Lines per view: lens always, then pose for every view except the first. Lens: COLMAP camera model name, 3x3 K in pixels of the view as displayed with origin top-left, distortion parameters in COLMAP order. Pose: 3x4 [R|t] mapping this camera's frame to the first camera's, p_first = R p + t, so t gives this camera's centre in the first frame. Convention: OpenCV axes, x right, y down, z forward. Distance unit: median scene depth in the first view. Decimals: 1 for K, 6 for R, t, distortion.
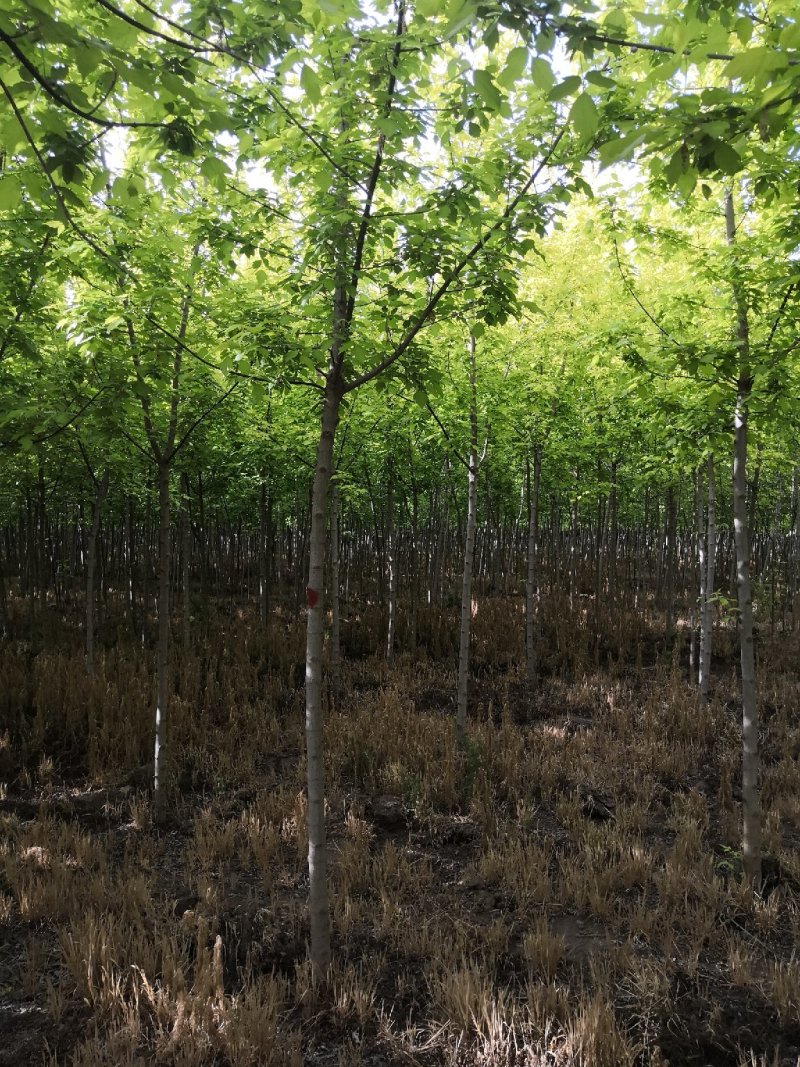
lens RADIAL K [[854.0, 0, 400.2], [0, 854.0, 531.4], [0, 0, 1]] dist [-0.003894, -0.001265]
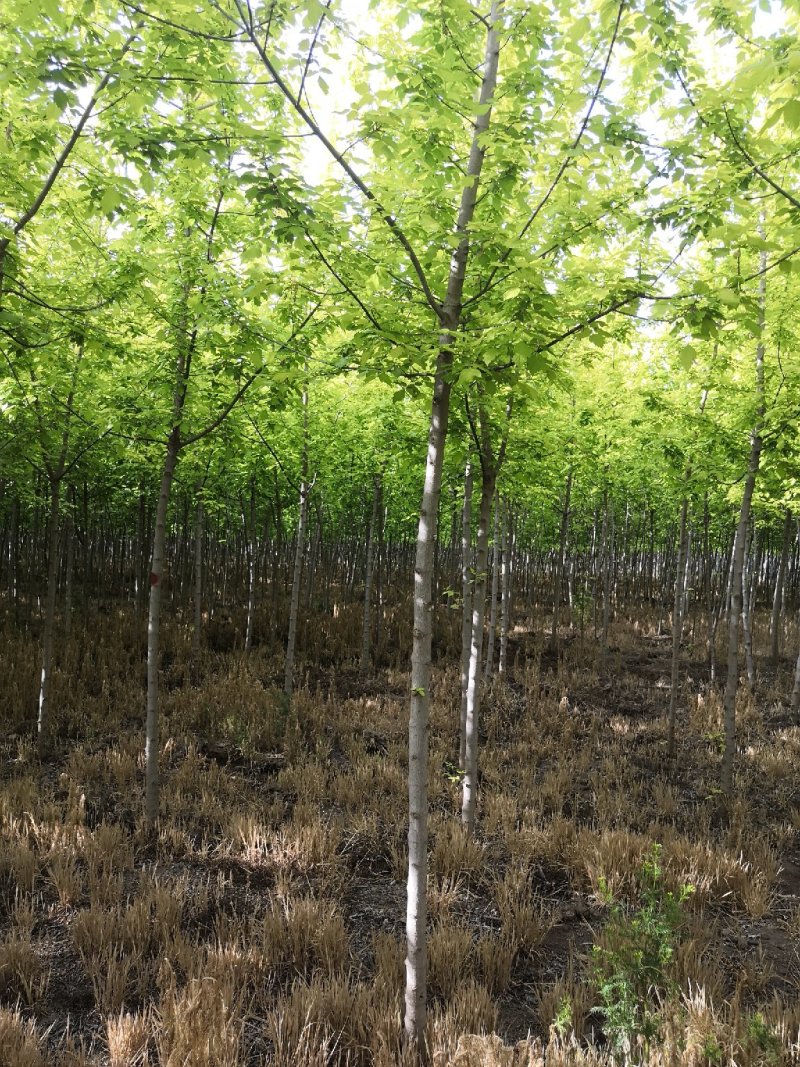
lens RADIAL K [[854.0, 0, 399.4], [0, 854.0, 536.4], [0, 0, 1]] dist [-0.003894, -0.001265]
pose [[0.991889, 0.035961, 0.121913, 0.087223], [-0.034782, 0.999325, -0.011779, 0.002371], [-0.122255, 0.007443, 0.992471, -0.352040]]
